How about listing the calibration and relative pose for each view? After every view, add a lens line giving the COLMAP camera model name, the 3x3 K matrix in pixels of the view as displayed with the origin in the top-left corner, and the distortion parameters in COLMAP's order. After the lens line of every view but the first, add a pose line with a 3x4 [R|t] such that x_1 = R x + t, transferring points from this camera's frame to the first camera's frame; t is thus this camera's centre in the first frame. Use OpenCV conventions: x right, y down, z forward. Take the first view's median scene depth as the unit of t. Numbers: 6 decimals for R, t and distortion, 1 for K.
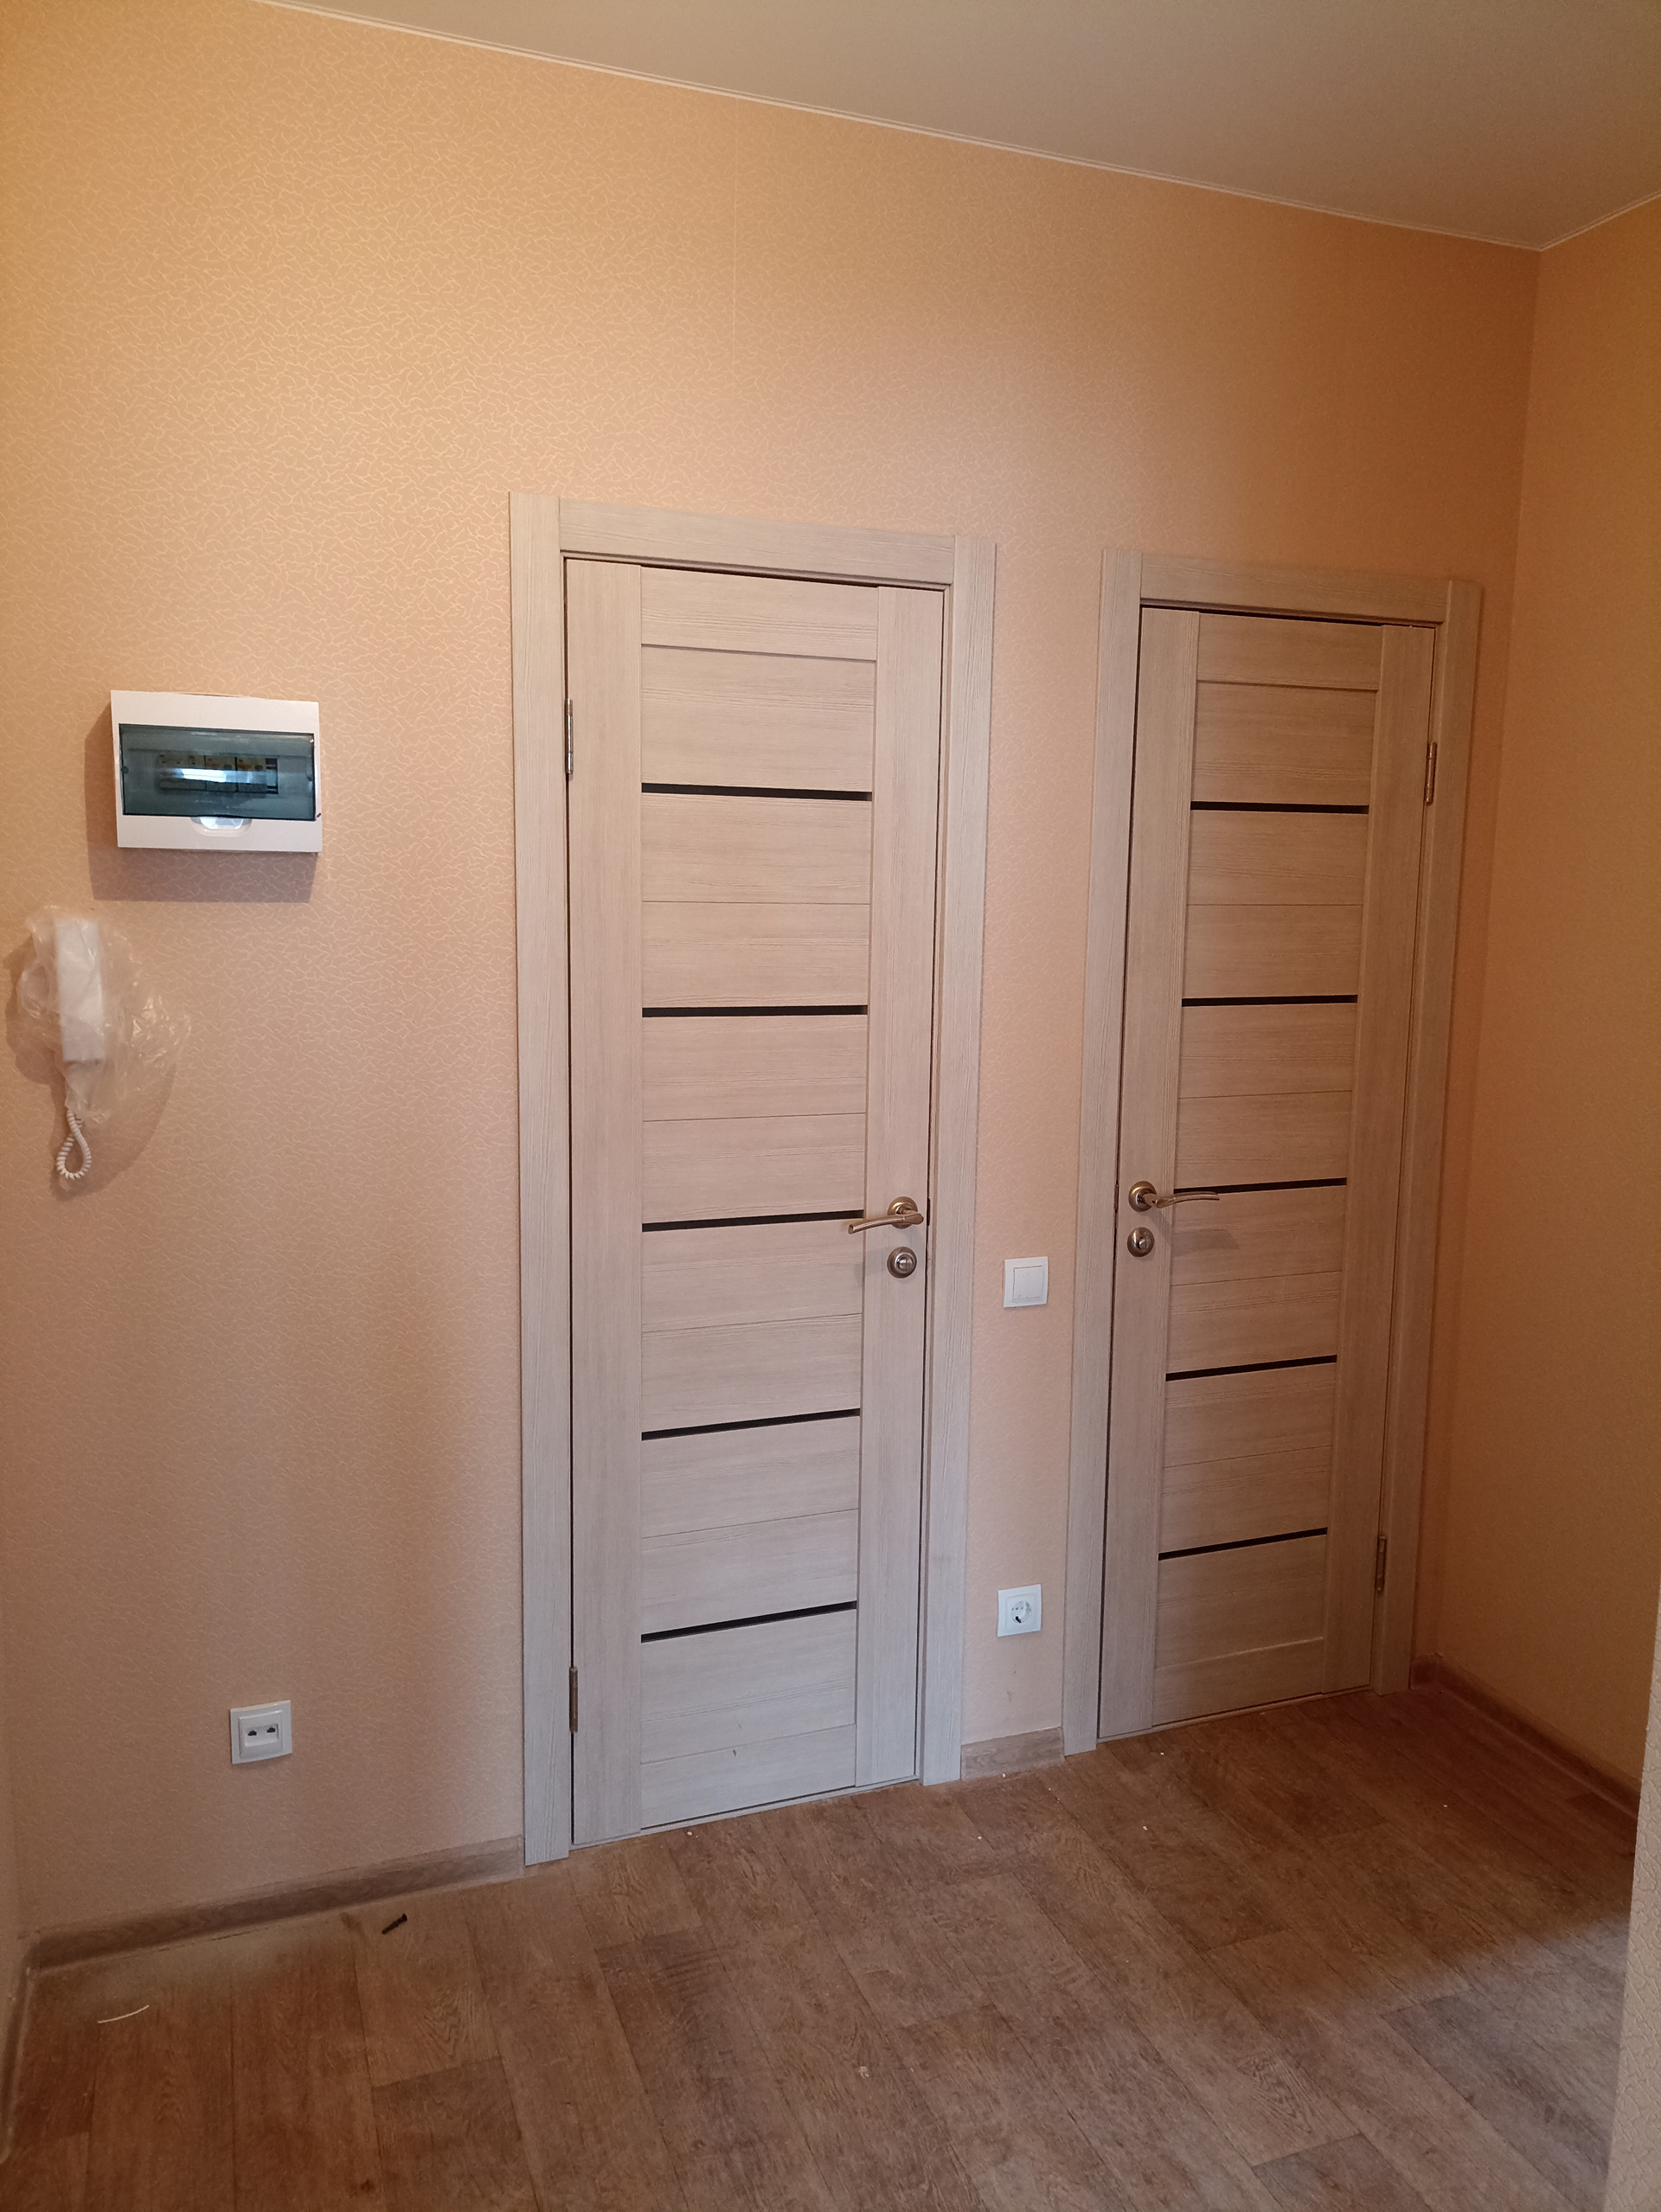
lens RADIAL K [[1628.5, 0, 830.5], [0, 1628.5, 1104.3], [0, 0, 1]] dist [0.033177, -0.019649]
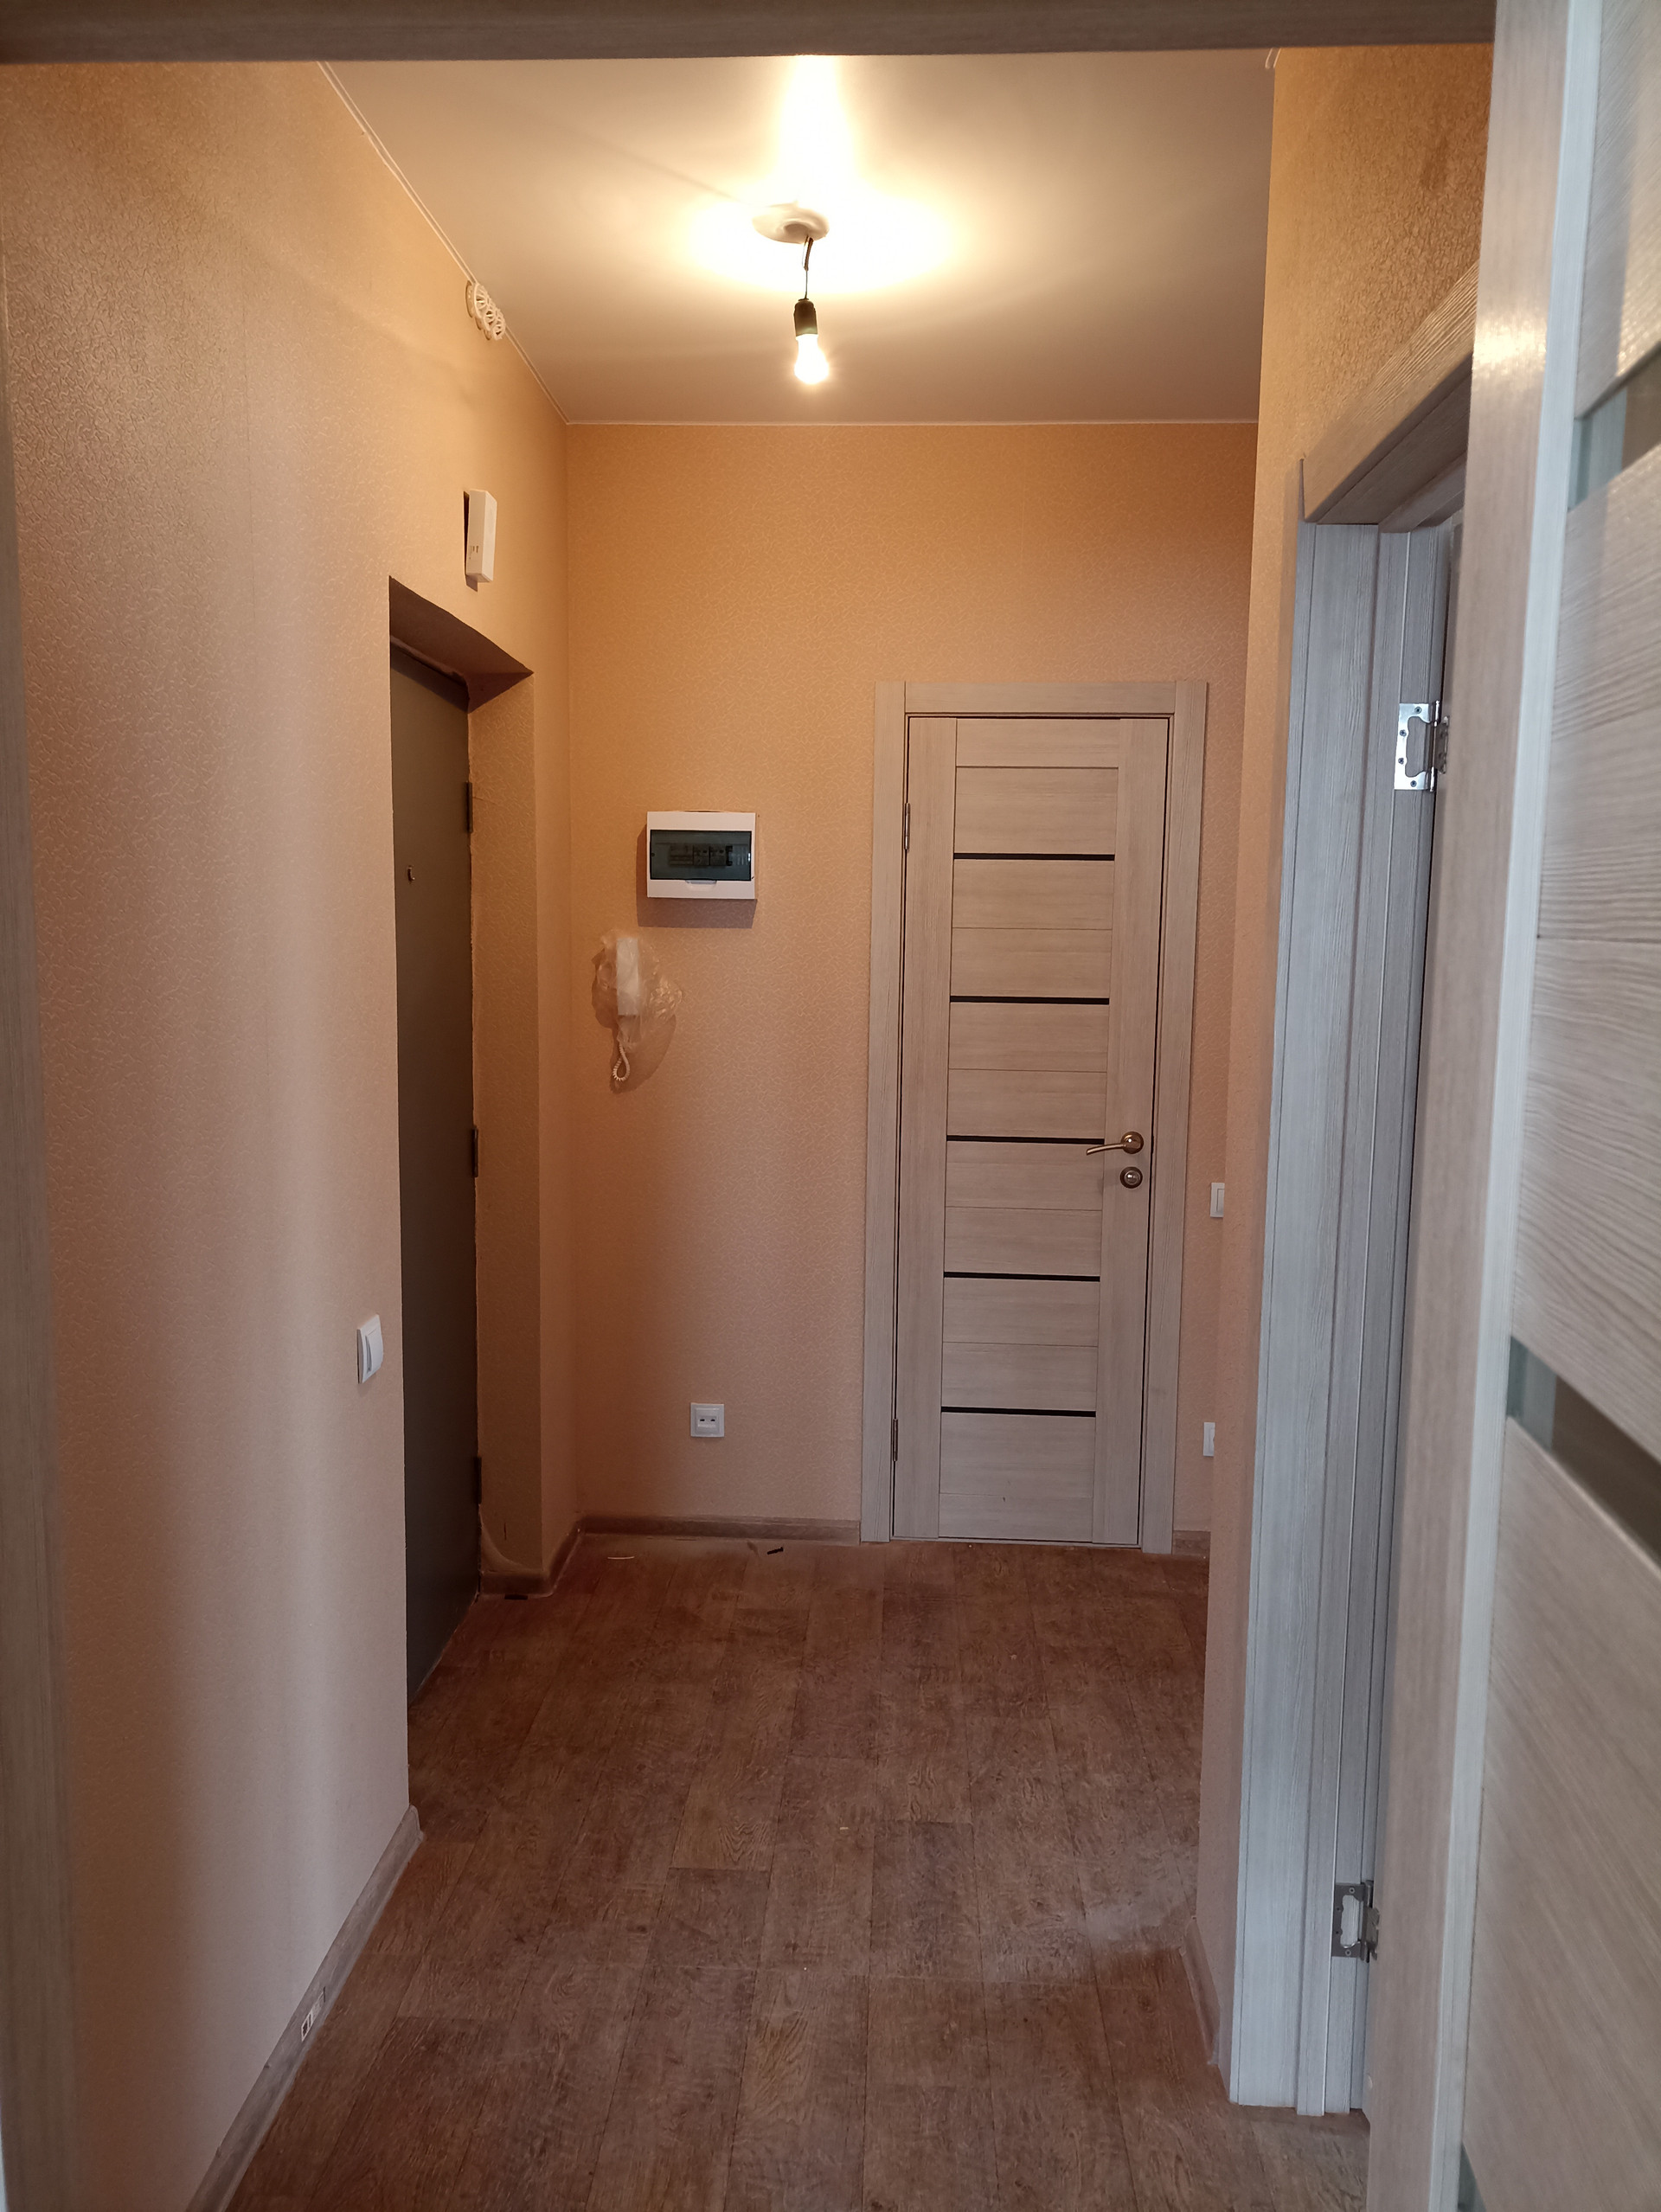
lens RADIAL K [[1628.5, 0, 809.0], [0, 1628.5, 1111.4], [0, 0, 1]] dist [0.033177, -0.019649]
pose [[0.909472, 0.043327, -0.413502, 0.426413], [-0.055763, 0.998281, -0.018048, 0.090421], [0.412010, 0.039472, 0.910324, -0.493412]]
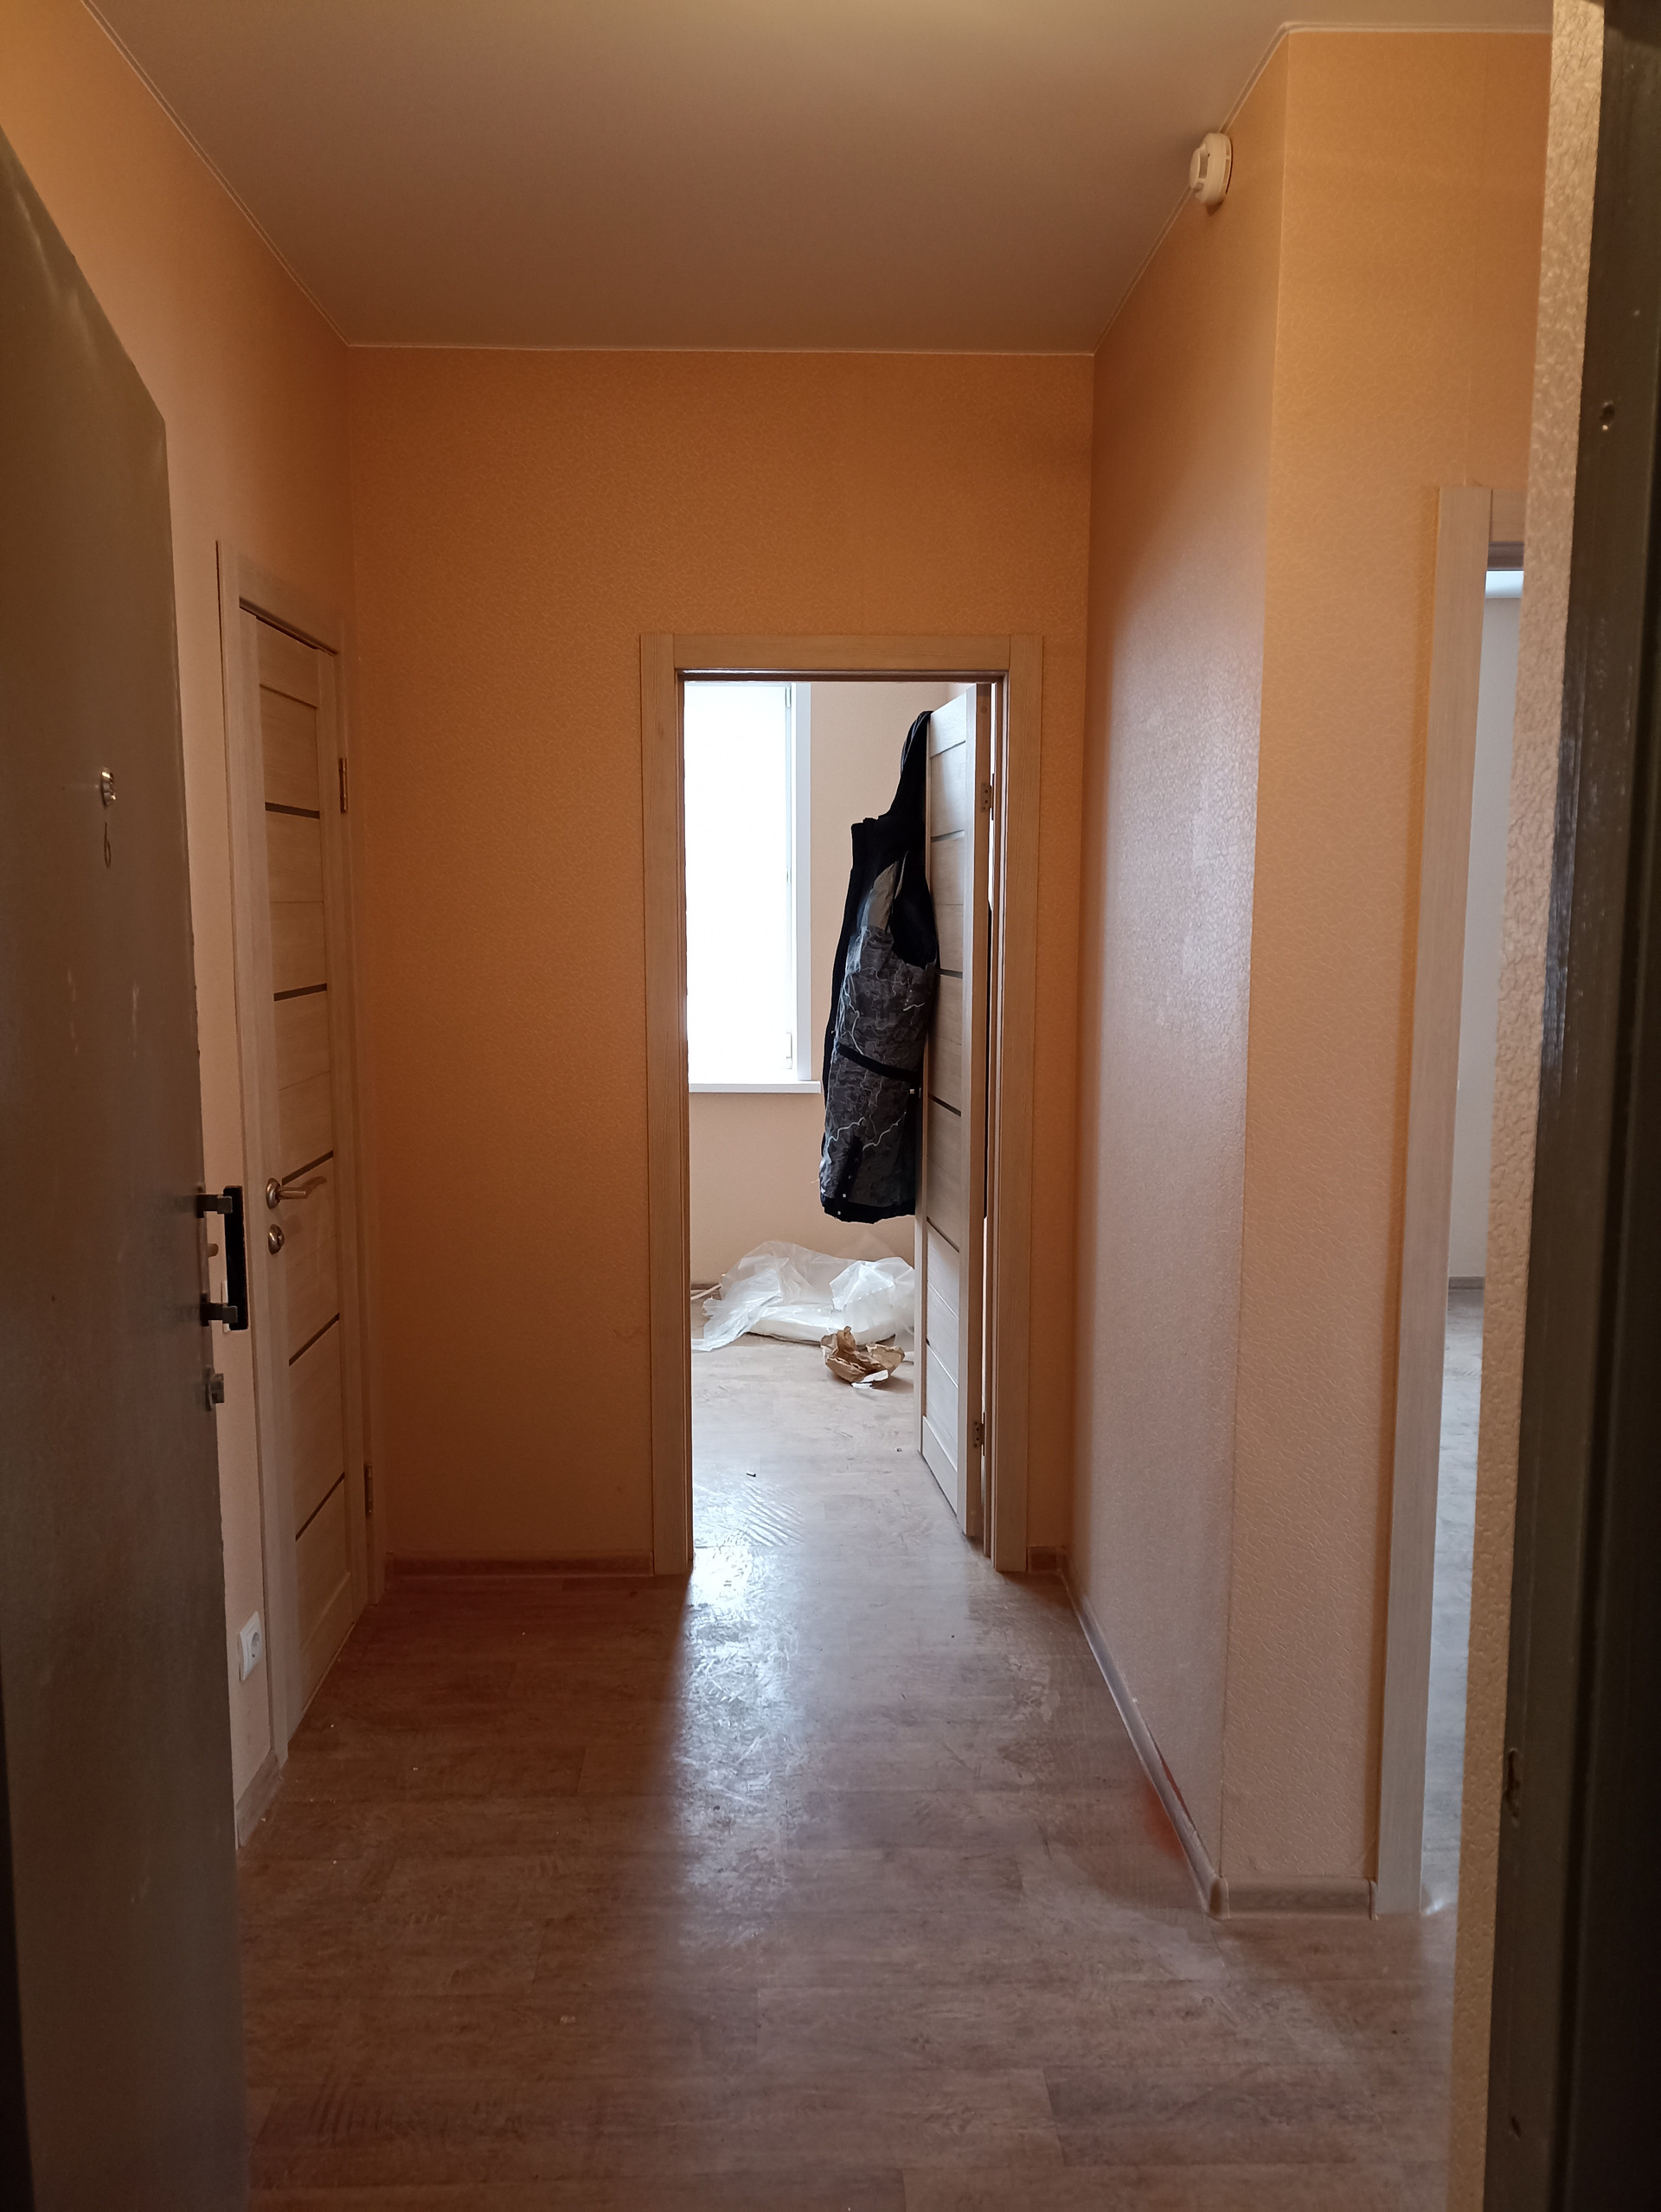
lens RADIAL K [[1628.5, 0, 817.8], [0, 1628.5, 1102.4], [0, 0, 1]] dist [0.033177, -0.019649]
pose [[0.323279, -0.132728, 0.936949, -0.747644], [0.137152, 0.986232, 0.092387, -0.053643], [-0.936312, 0.098638, 0.337032, 0.399768]]
